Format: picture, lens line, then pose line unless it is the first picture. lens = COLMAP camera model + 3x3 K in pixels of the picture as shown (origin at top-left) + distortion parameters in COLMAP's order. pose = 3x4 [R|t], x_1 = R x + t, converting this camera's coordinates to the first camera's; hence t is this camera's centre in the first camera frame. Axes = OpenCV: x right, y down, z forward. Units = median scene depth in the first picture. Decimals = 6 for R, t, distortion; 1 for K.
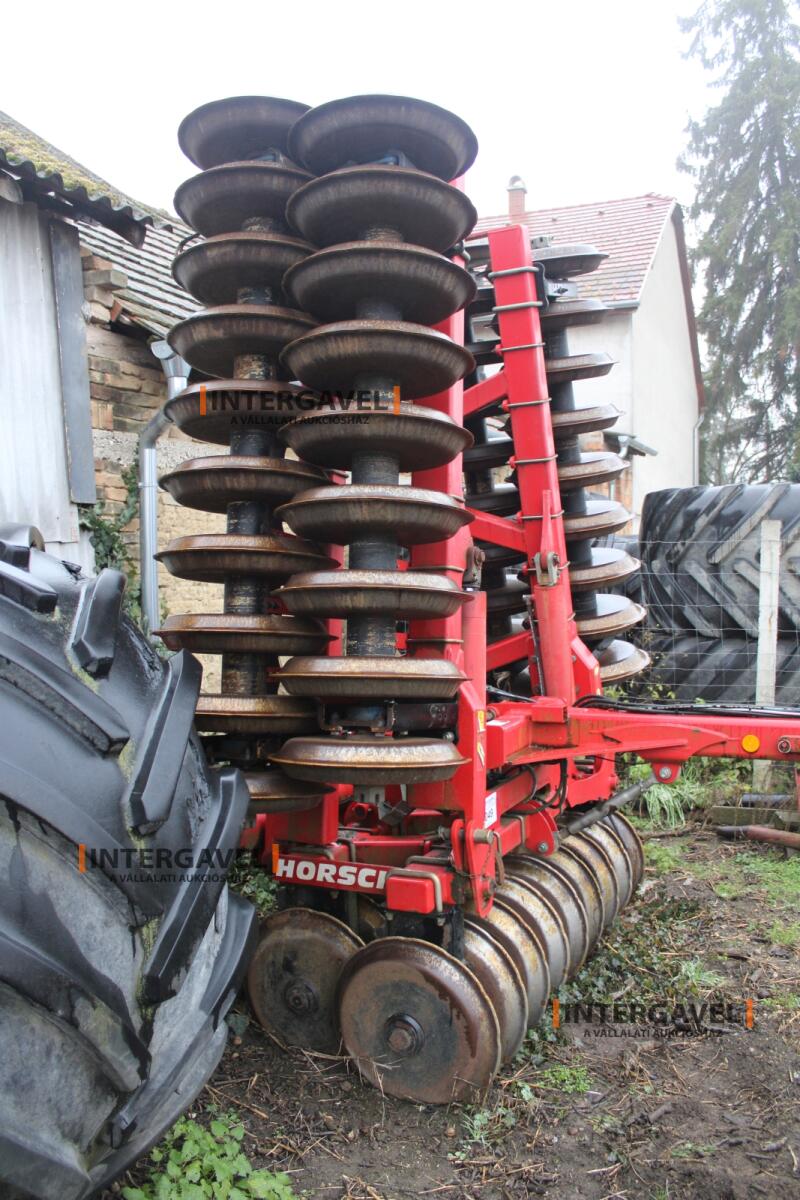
lens RADIAL K [[1001.9, 0, 400.0], [0, 1001.9, 600.0], [0, 0, 1]] dist [-0.161569, 0.139939]
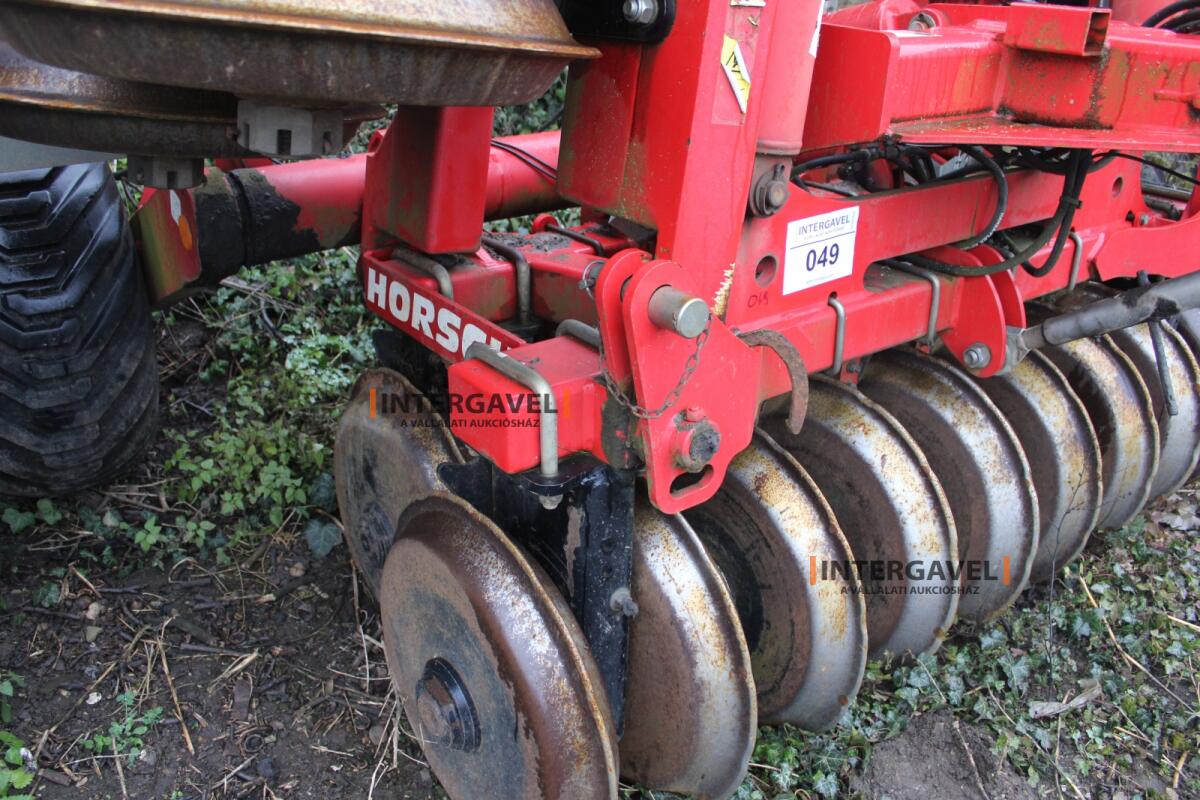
lens RADIAL K [[986.3, 0, 596.5], [0, 986.3, 407.3], [0, 0, 1]] dist [-0.160642, 0.130283]
pose [[0.896287, 0.240430, -0.372644, 0.170934], [-0.069103, 0.905735, 0.418173, 0.111760], [0.438058, -0.349052, 0.828413, 0.609367]]
